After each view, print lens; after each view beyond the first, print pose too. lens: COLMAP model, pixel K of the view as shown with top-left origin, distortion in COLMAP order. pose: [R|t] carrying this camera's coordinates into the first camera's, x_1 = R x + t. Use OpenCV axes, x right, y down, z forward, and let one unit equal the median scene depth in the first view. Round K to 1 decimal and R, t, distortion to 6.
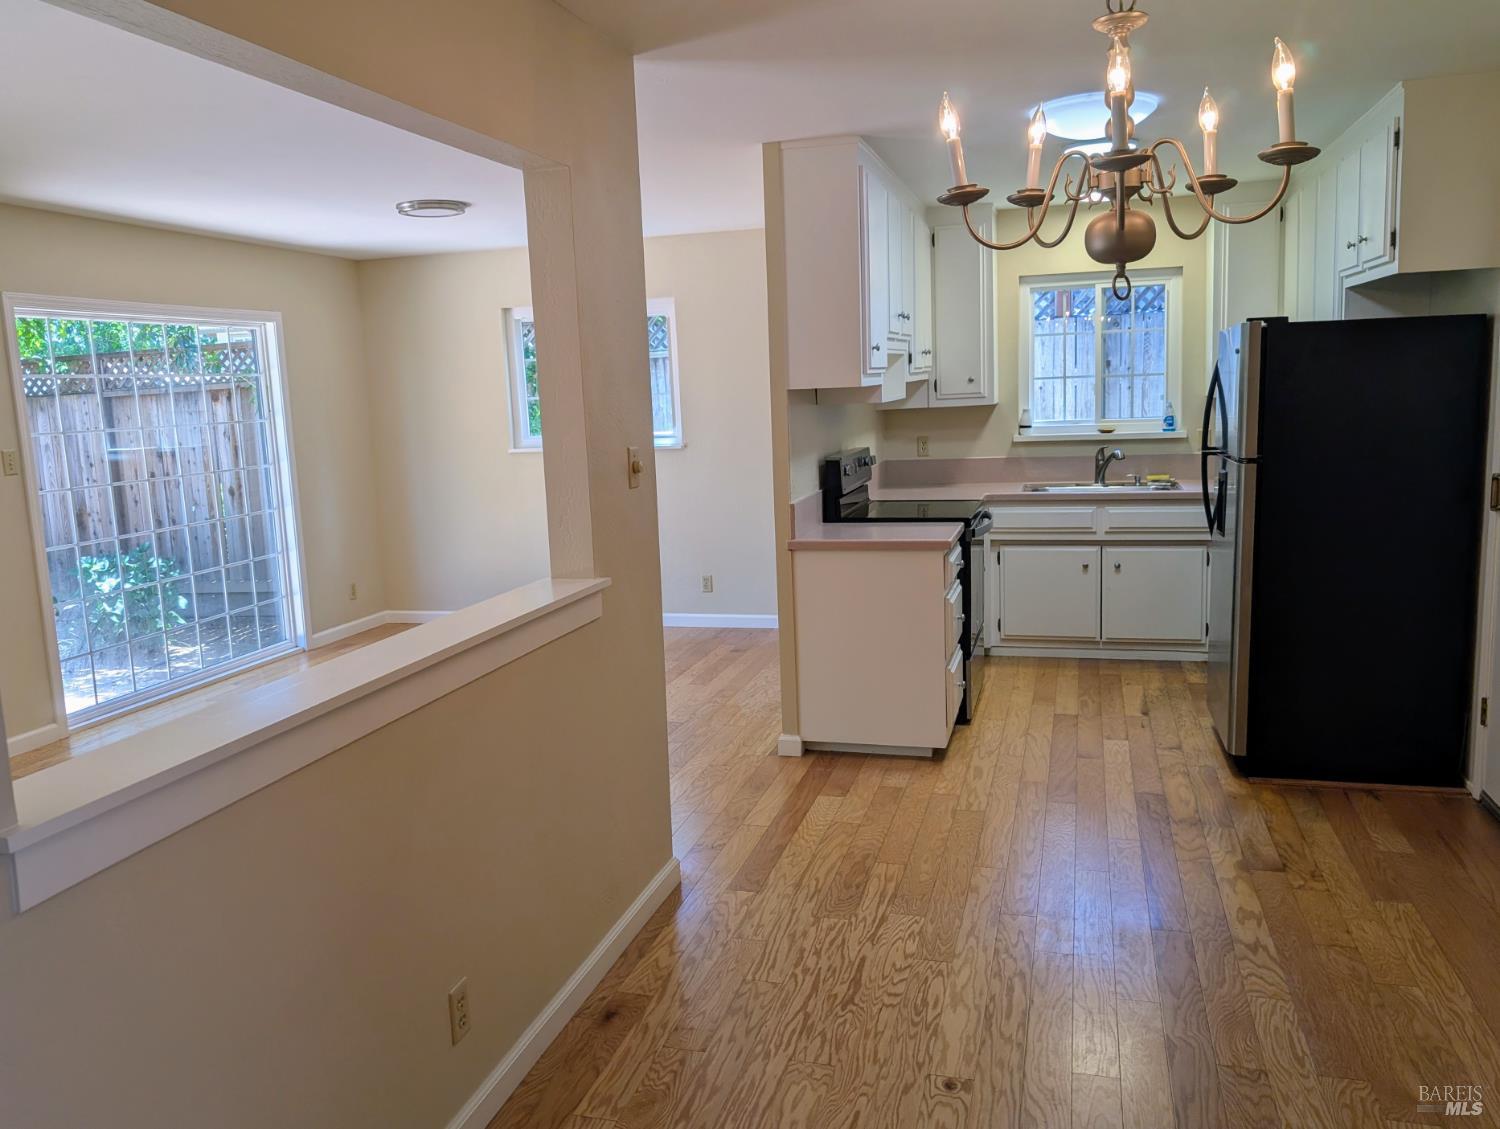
lens RADIAL K [[1163.7, 0, 737.9], [0, 1163.7, 552.1], [0, 0, 1]] dist [0.005342, -0.000449]
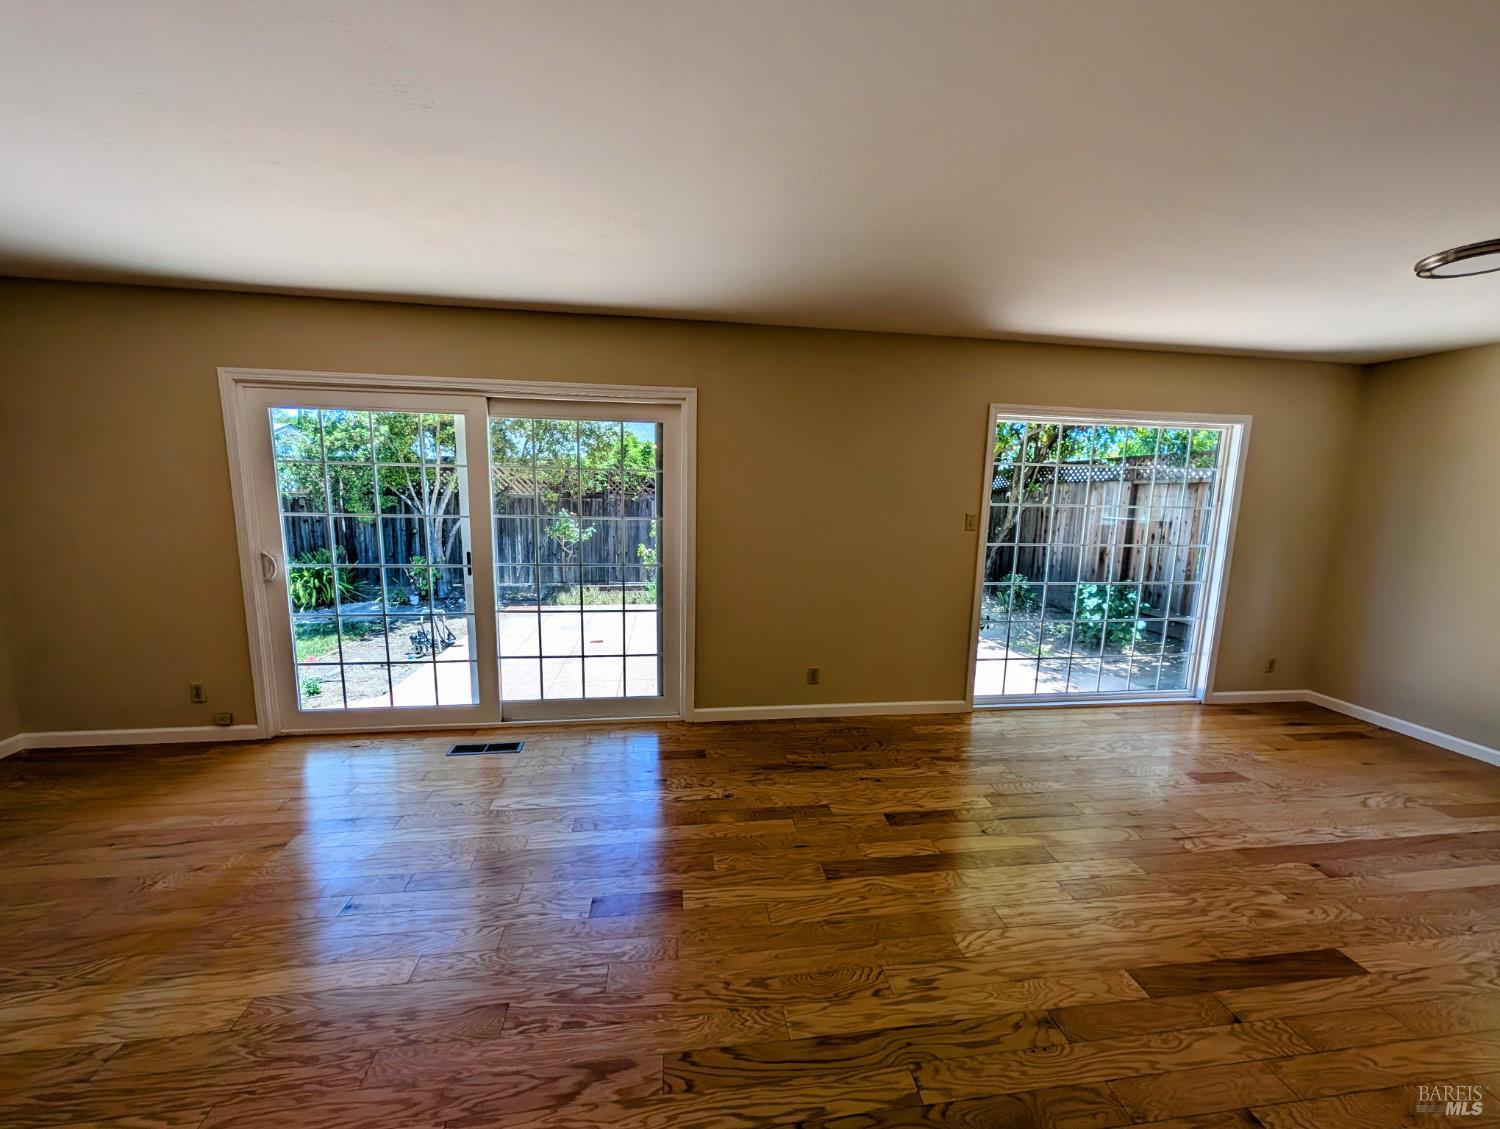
lens RADIAL K [[568.6, 0, 748.2], [0, 568.6, 566.6], [0, 0, 1]] dist [-0.000574, 0.000920]
pose [[0.405528, 0.181900, -0.895801, -0.076534], [-0.169153, 0.978008, 0.122018, -0.052450], [0.898296, 0.102046, 0.427378, 0.384981]]
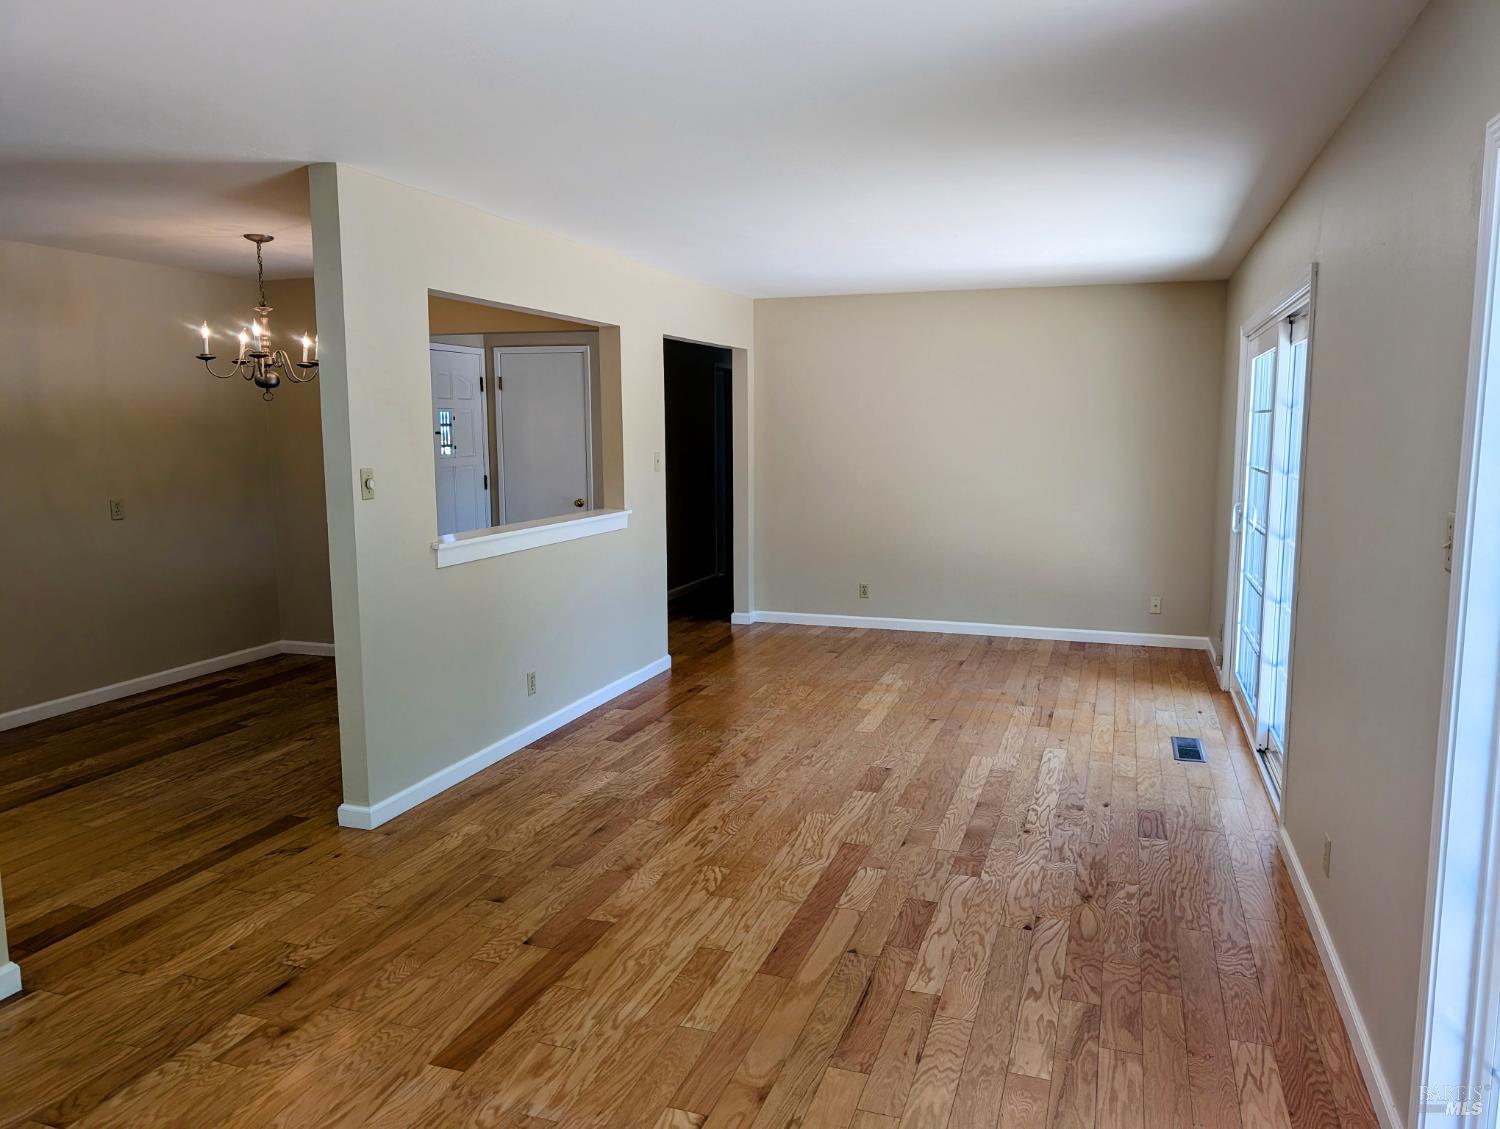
lens RADIAL K [[1076.7, 0, 757.3], [0, 1076.7, 563.4], [0, 0, 1]] dist [0.041735, -0.036178]
pose [[-0.997834, 0.036732, 0.054573, -0.330392], [0.050165, 0.961540, 0.270044, -0.159466], [-0.042554, 0.272197, -0.961300, 1.175137]]
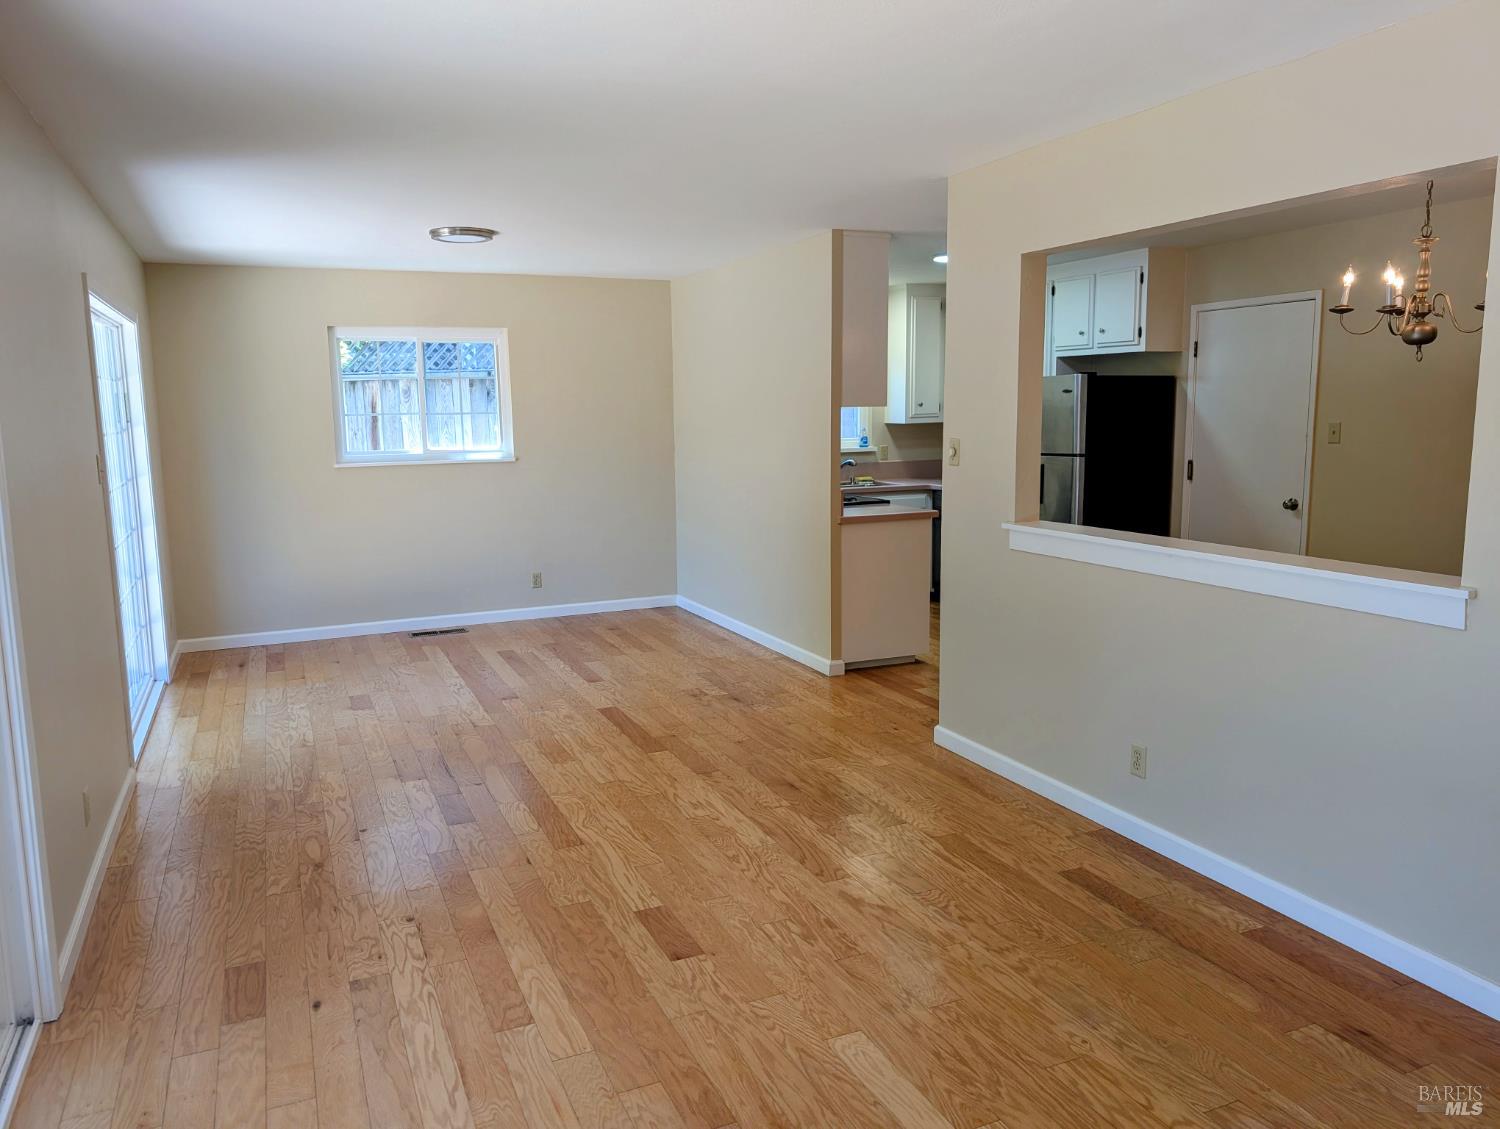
lens RADIAL K [[1076.7, 0, 741.7], [0, 1076.7, 563.2], [0, 0, 1]] dist [0.041735, -0.036178]
pose [[0.769011, -0.064326, 0.635991, -0.650885], [0.074915, 0.997137, 0.010269, 0.016879], [-0.634830, 0.039748, 0.771629, 0.068147]]
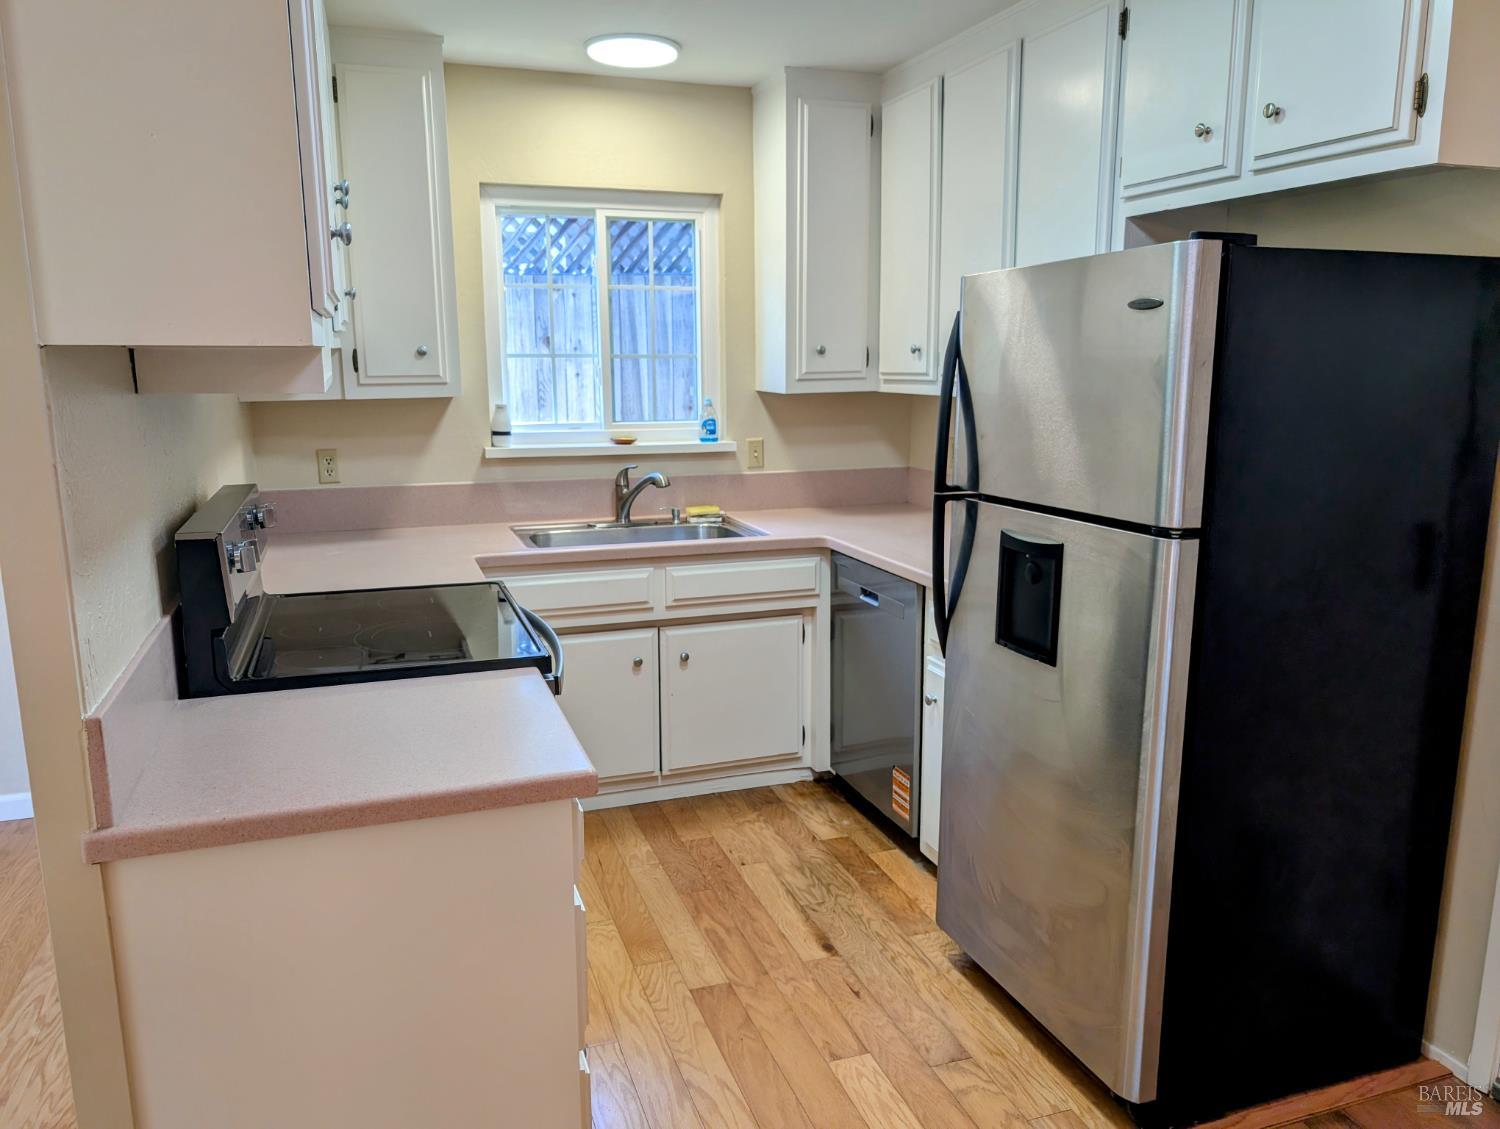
lens RADIAL K [[1076.7, 0, 732.4], [0, 1076.7, 567.5], [0, 0, 1]] dist [0.041735, -0.036178]
pose [[0.821625, -0.071380, 0.565542, 0.019401], [0.050506, 0.997343, 0.052505, -0.066055], [-0.567787, -0.014576, 0.823047, 0.499384]]
